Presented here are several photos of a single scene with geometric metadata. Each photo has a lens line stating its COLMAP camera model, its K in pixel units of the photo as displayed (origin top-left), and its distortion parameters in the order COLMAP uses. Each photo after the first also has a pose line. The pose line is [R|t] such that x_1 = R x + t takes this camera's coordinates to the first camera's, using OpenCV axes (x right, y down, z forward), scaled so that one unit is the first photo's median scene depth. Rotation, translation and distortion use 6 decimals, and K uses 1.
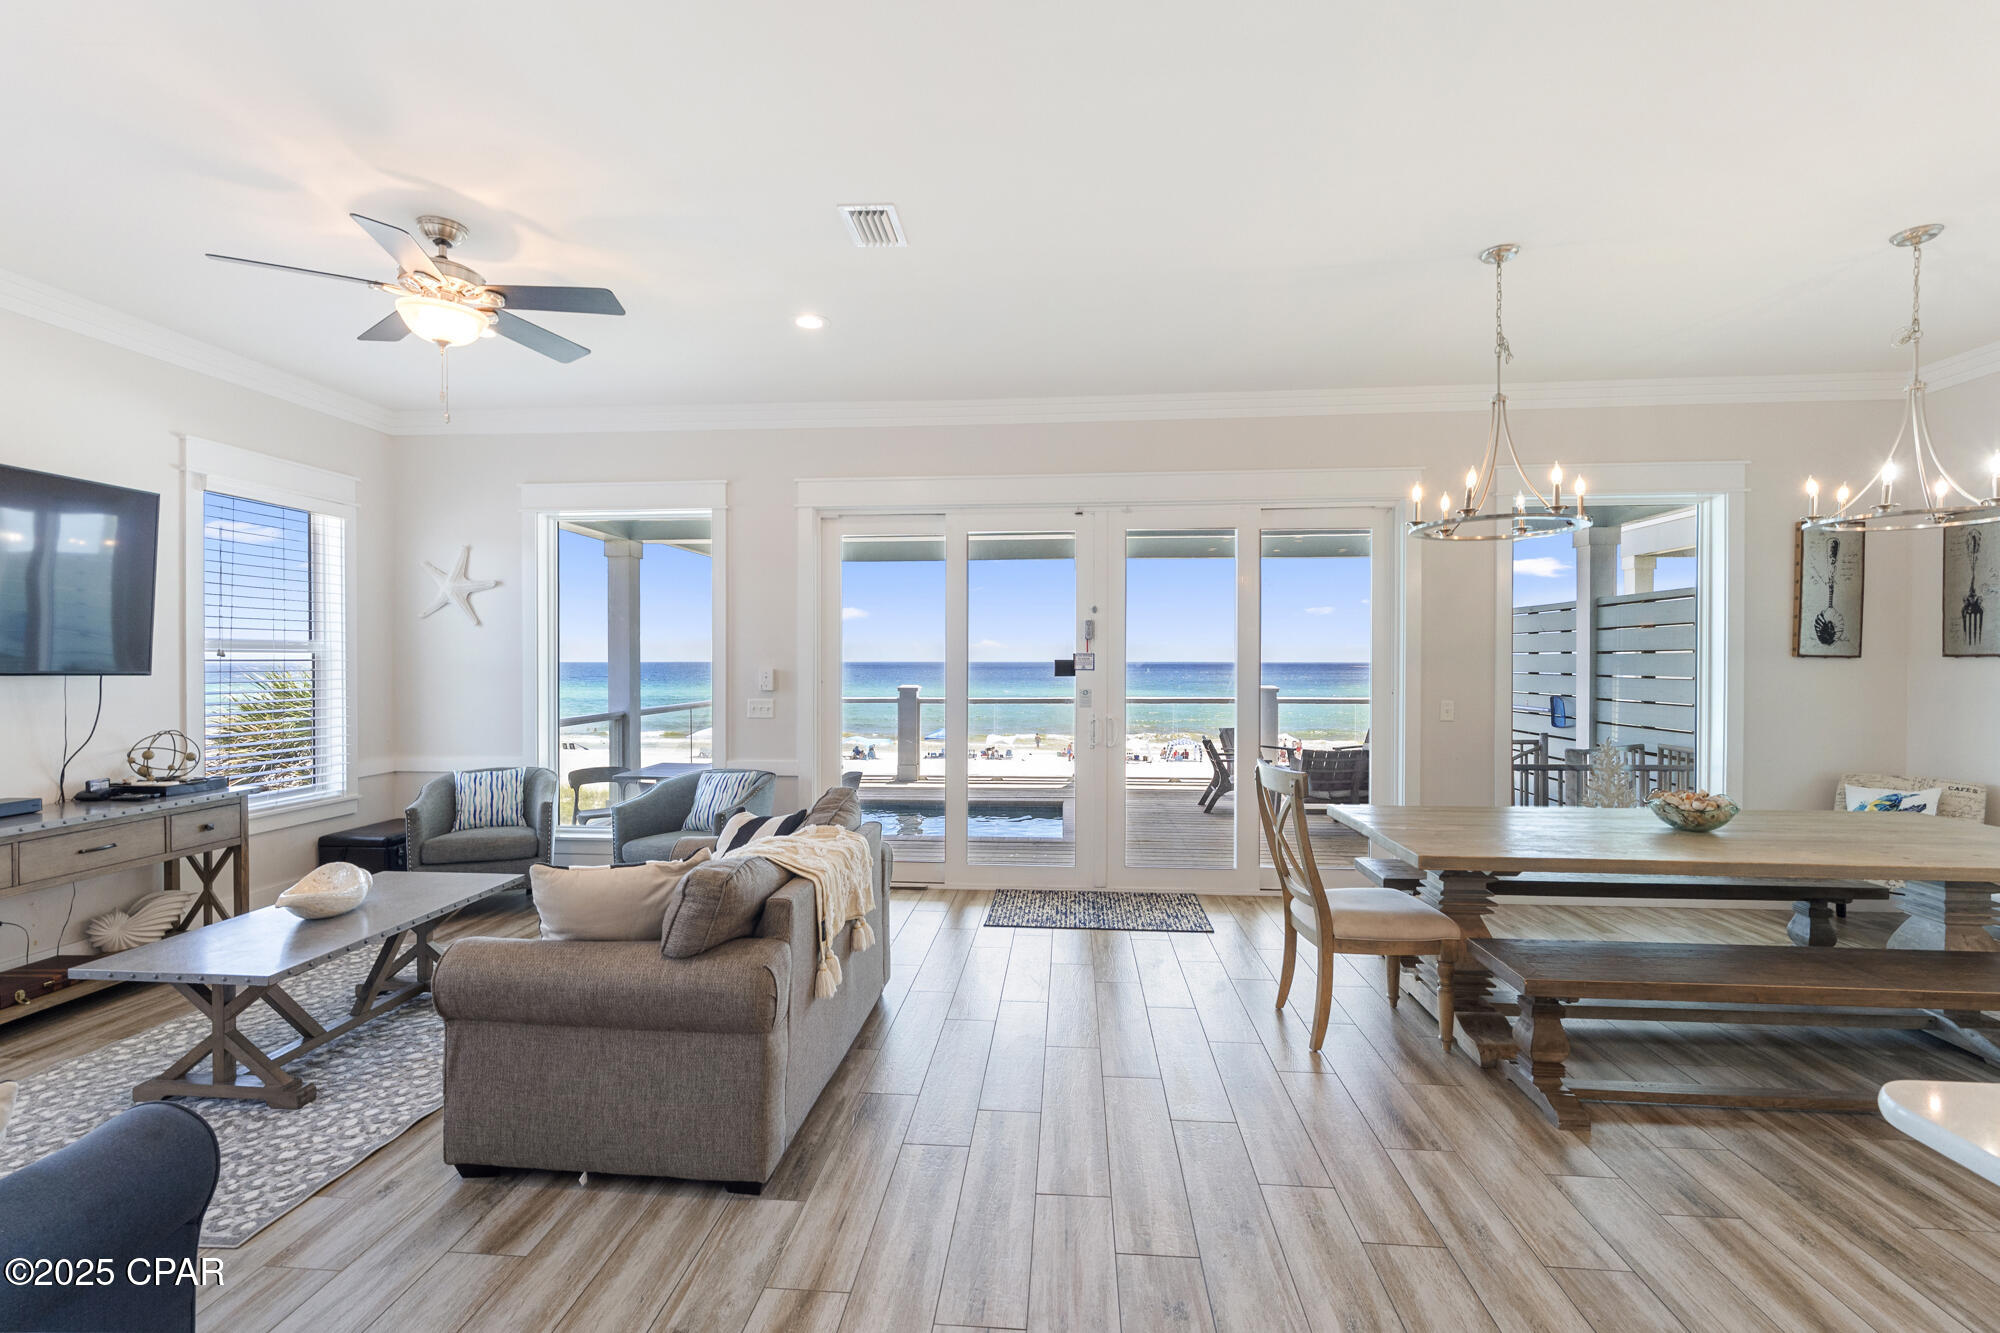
lens RADIAL K [[889.4, 0, 1002.7], [0, 889.4, 665.2], [0, 0, 1]] dist [-0.006713, 0.000688]
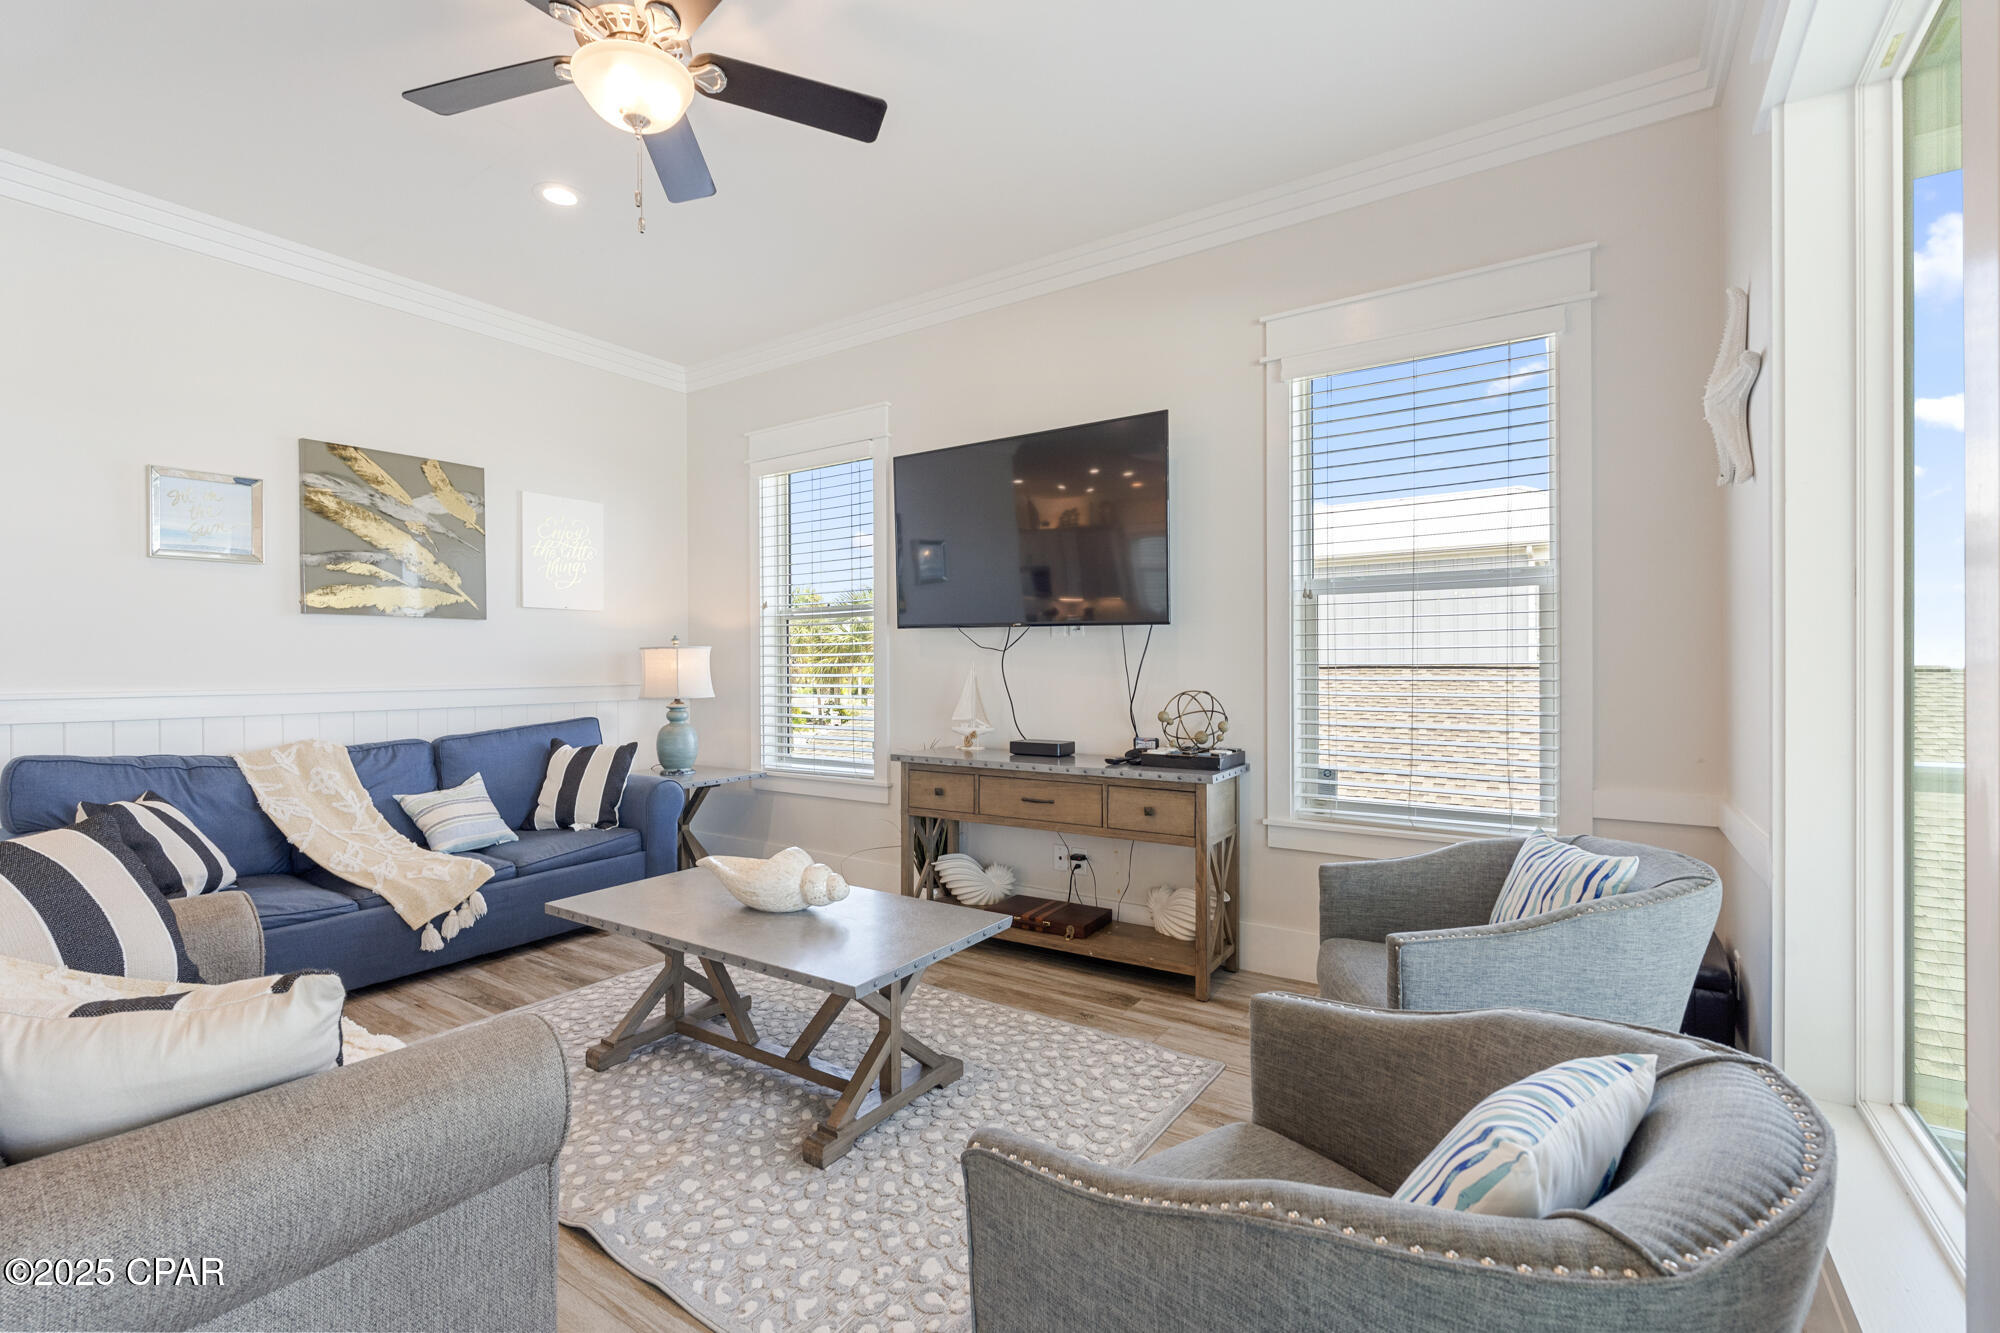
lens RADIAL K [[889.4, 0, 990.0], [0, 889.4, 662.6], [0, 0, 1]] dist [-0.006713, 0.000688]
pose [[-0.491843, 0.000648, -0.870683, -0.106489], [-0.002363, 0.999995, 0.002079, 0.039325], [0.870680, 0.003081, -0.491839, 1.050465]]
